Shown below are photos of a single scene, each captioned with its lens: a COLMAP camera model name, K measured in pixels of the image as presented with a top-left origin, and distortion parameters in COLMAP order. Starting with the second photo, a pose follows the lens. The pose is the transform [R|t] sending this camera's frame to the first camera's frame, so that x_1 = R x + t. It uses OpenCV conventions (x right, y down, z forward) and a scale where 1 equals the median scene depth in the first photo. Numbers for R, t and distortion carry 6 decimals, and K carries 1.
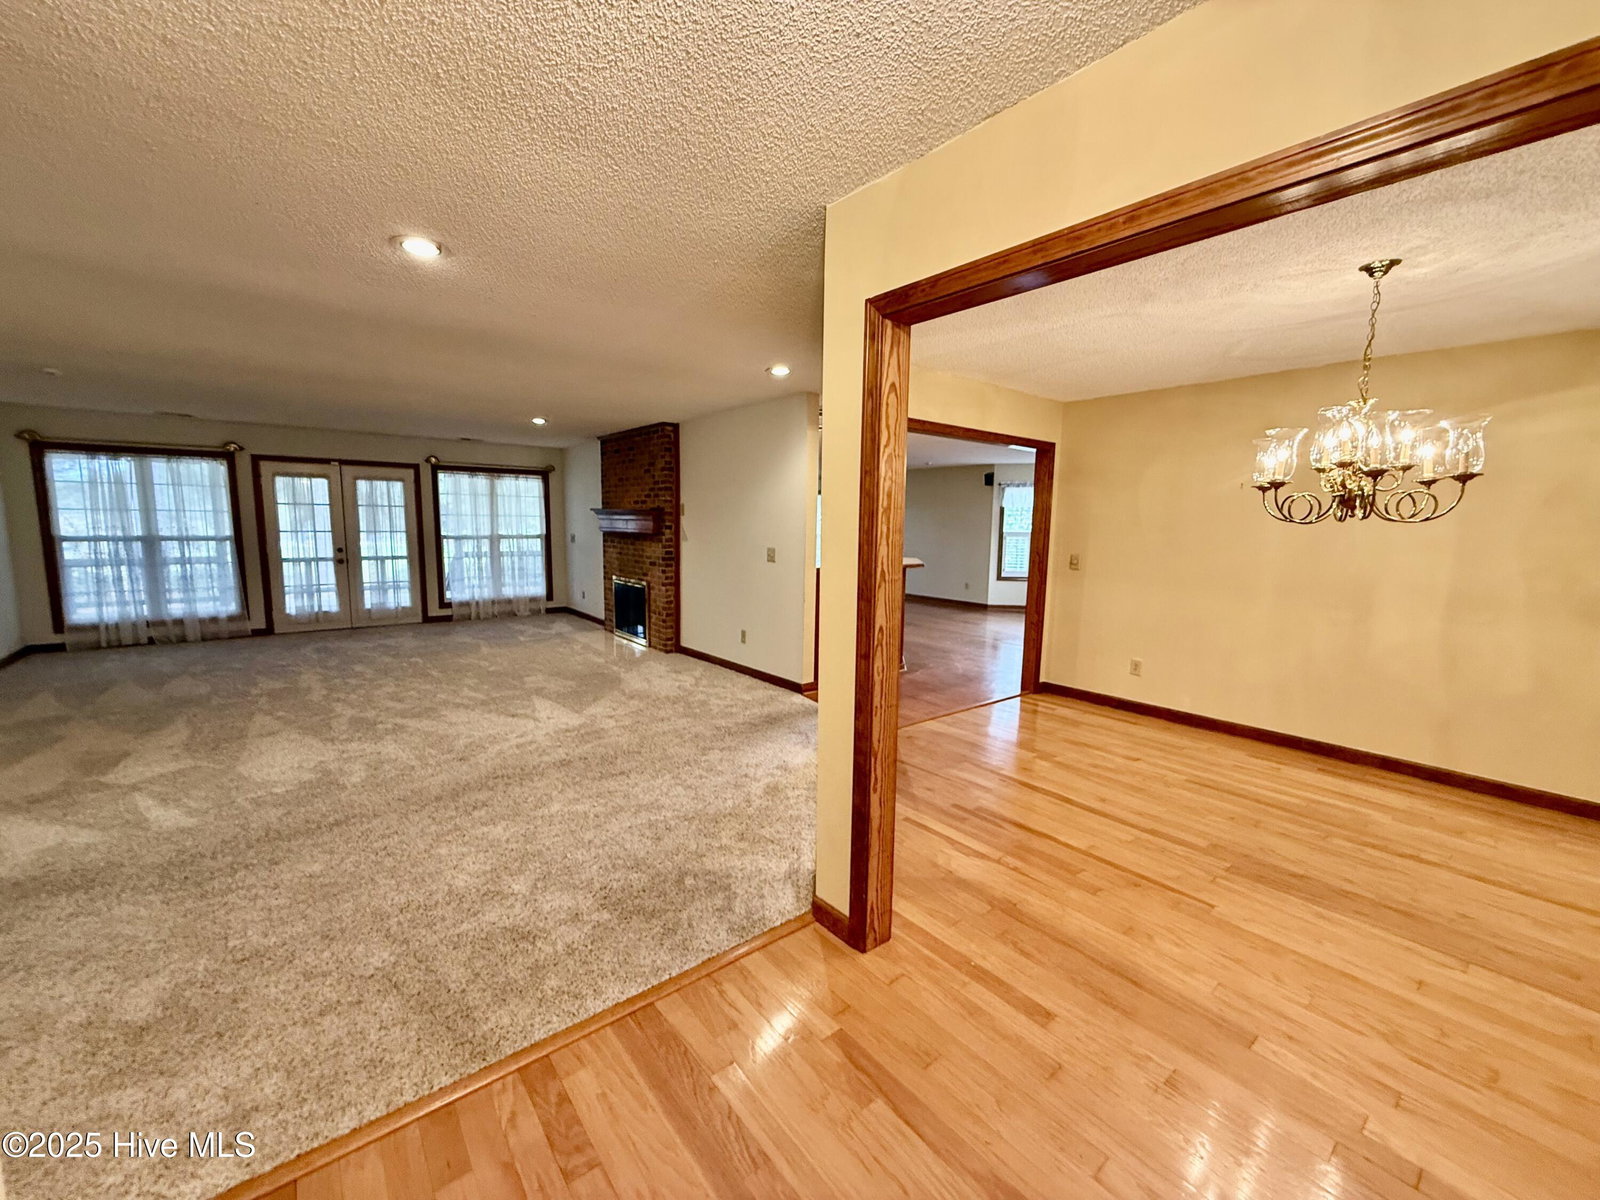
lens RADIAL K [[637.2, 0, 796.4], [0, 637.2, 597.8], [0, 0, 1]] dist [0.000583, -0.000093]
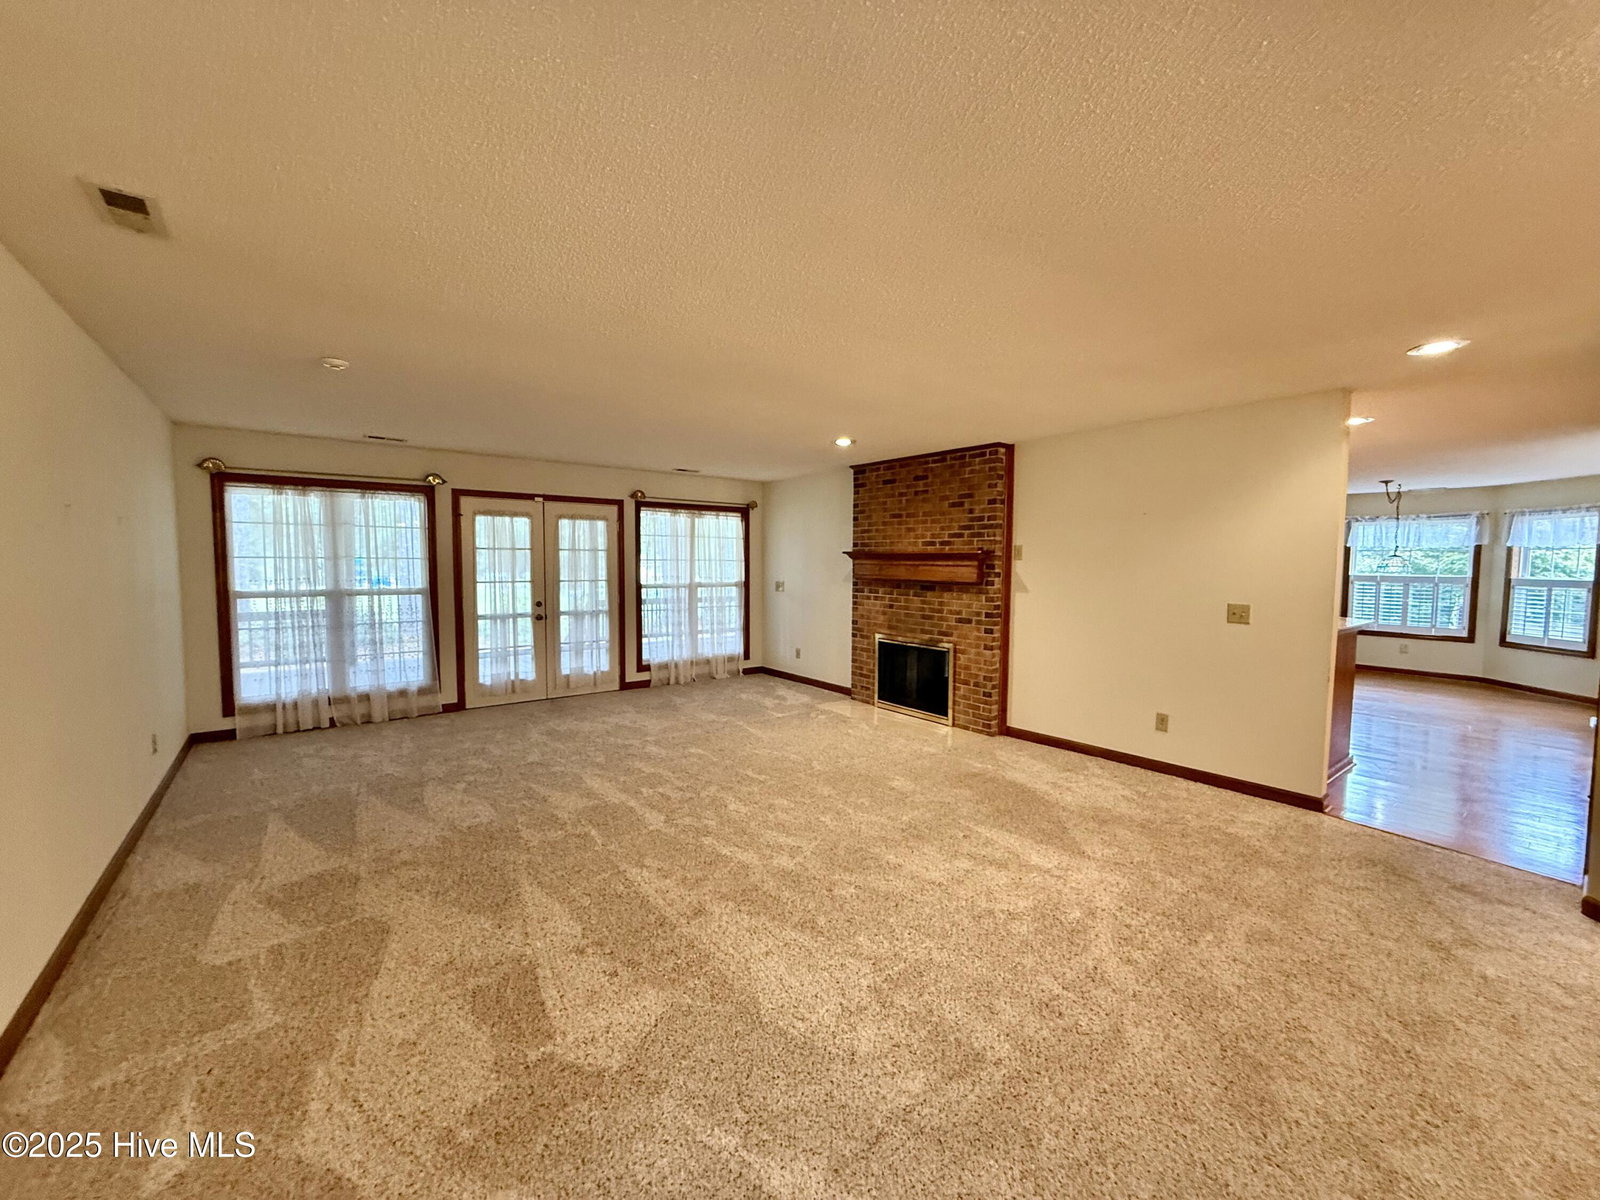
lens RADIAL K [[637.2, 0, 796.4], [0, 637.2, 597.8], [0, 0, 1]] dist [0.000583, -0.000093]
pose [[0.999934, -0.006177, -0.009711, -0.405691], [0.005573, 0.998117, -0.061078, -0.033156], [0.010070, 0.061020, 0.998086, 0.198839]]
